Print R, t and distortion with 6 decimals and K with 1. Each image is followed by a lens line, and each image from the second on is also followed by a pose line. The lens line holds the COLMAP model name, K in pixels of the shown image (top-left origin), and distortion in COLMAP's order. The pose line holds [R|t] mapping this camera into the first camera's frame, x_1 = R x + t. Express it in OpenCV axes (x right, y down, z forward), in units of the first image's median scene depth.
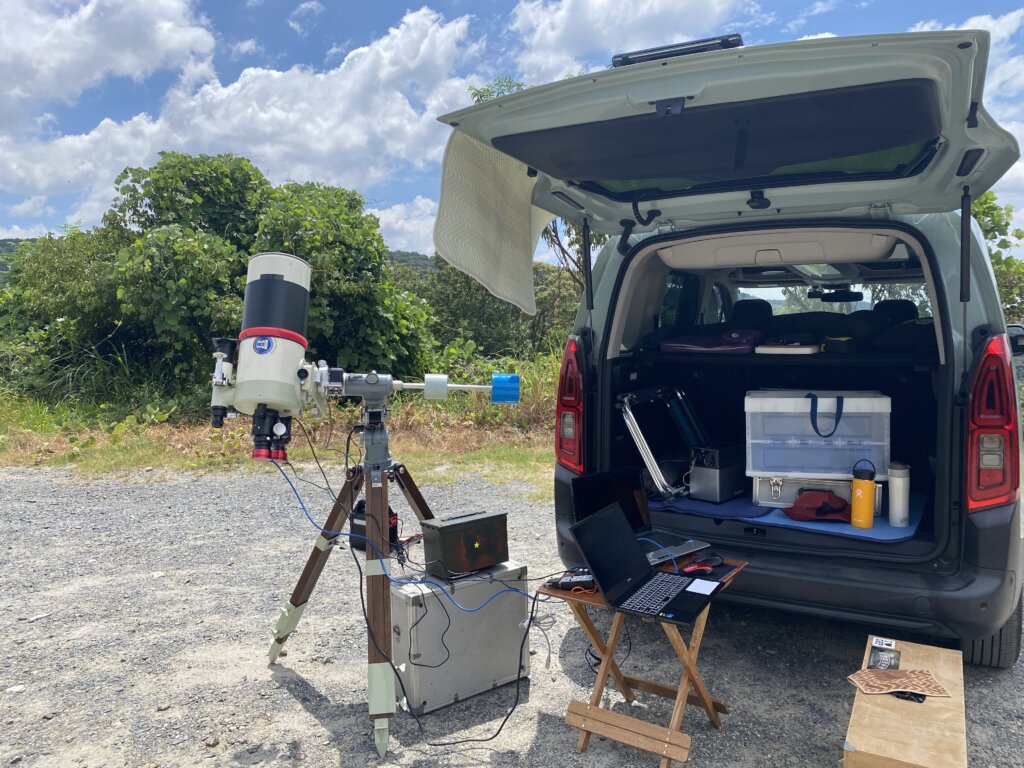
lens RADIAL K [[784.9, 0, 512.2], [0, 784.9, 384.3], [0, 0, 1]] dist [0.000752, 0.004897]
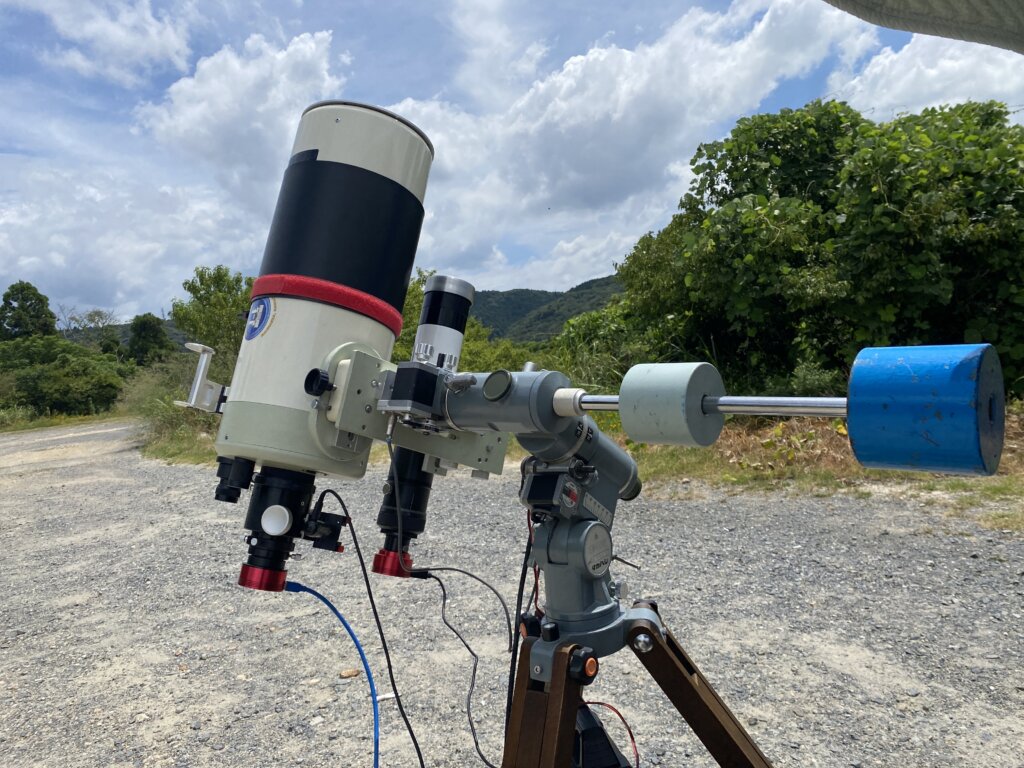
lens RADIAL K [[784.9, 0, 510.0], [0, 784.9, 382.1], [0, 0, 1]] dist [0.000752, 0.004897]
pose [[0.682125, -0.036002, -0.730349, 0.021016], [0.045944, 0.998924, -0.006330, -0.001525], [0.729791, -0.029237, 0.683045, 0.195929]]
